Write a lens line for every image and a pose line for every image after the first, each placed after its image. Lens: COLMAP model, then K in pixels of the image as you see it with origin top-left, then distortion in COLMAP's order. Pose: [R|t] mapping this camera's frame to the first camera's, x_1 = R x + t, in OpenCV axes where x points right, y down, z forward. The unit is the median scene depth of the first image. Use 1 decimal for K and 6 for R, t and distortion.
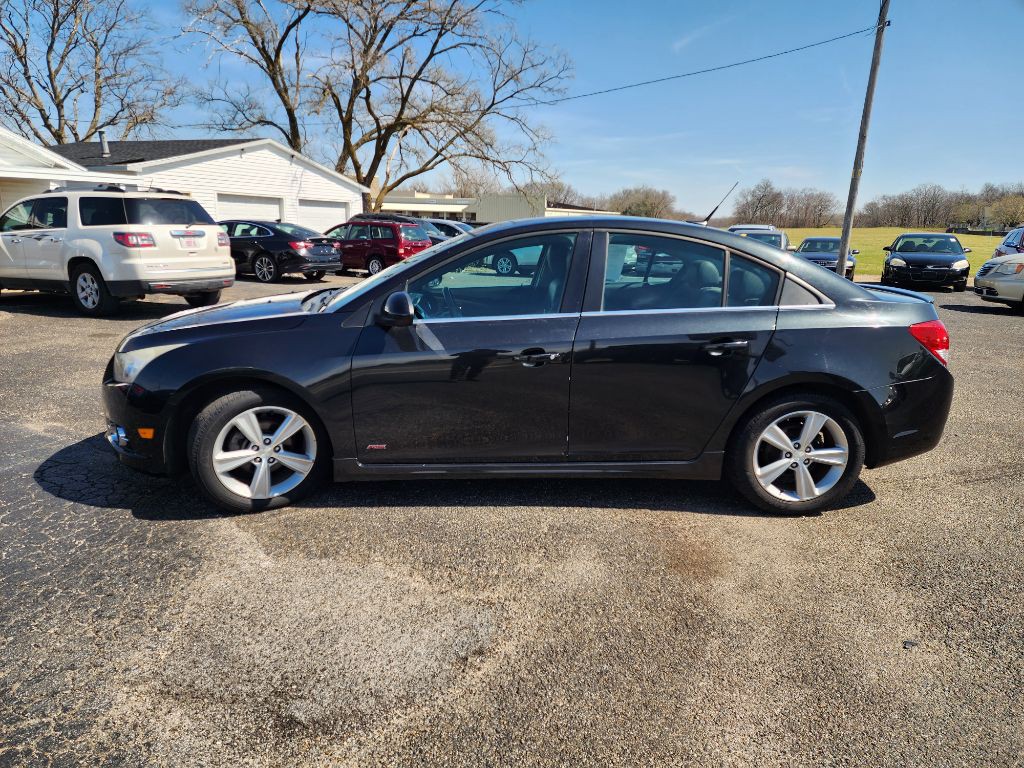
lens RADIAL K [[680.4, 0, 502.0], [0, 680.4, 394.9], [0, 0, 1]] dist [0.074042, -0.059441]
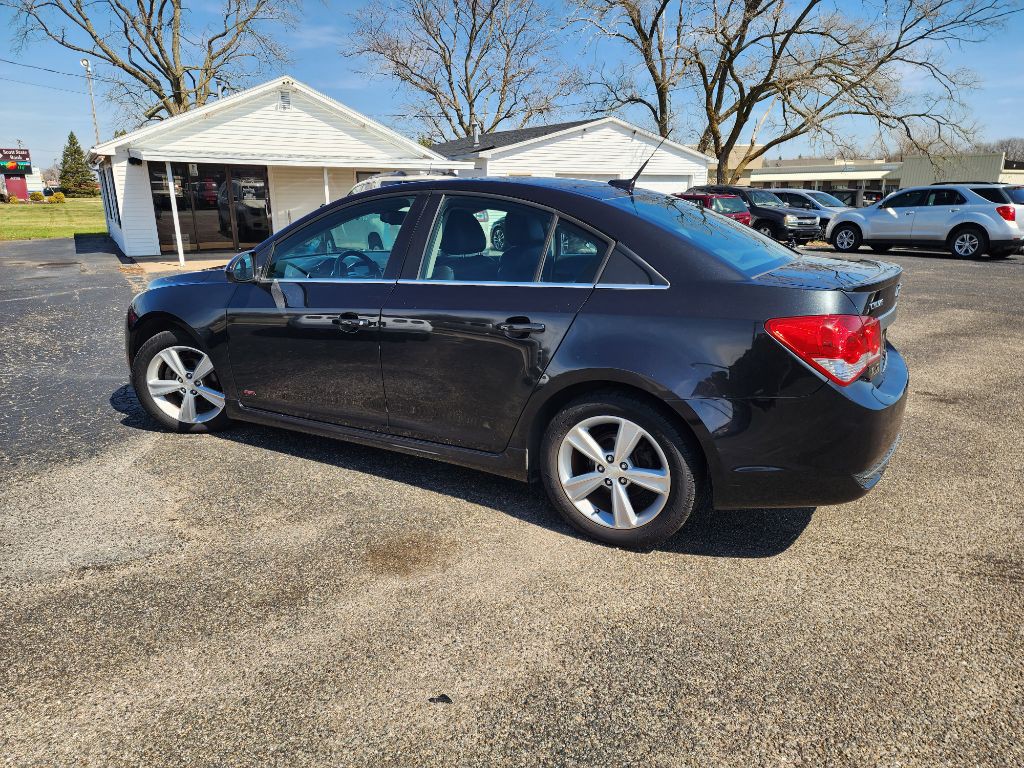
lens RADIAL K [[680.4, 0, 503.8], [0, 680.4, 390.9], [0, 0, 1]] dist [0.074042, -0.059441]
pose [[0.841041, 0.126567, -0.525957, 0.107672], [-0.112195, 0.991916, 0.059288, -0.005619], [0.529209, 0.009146, 0.848442, 0.037467]]
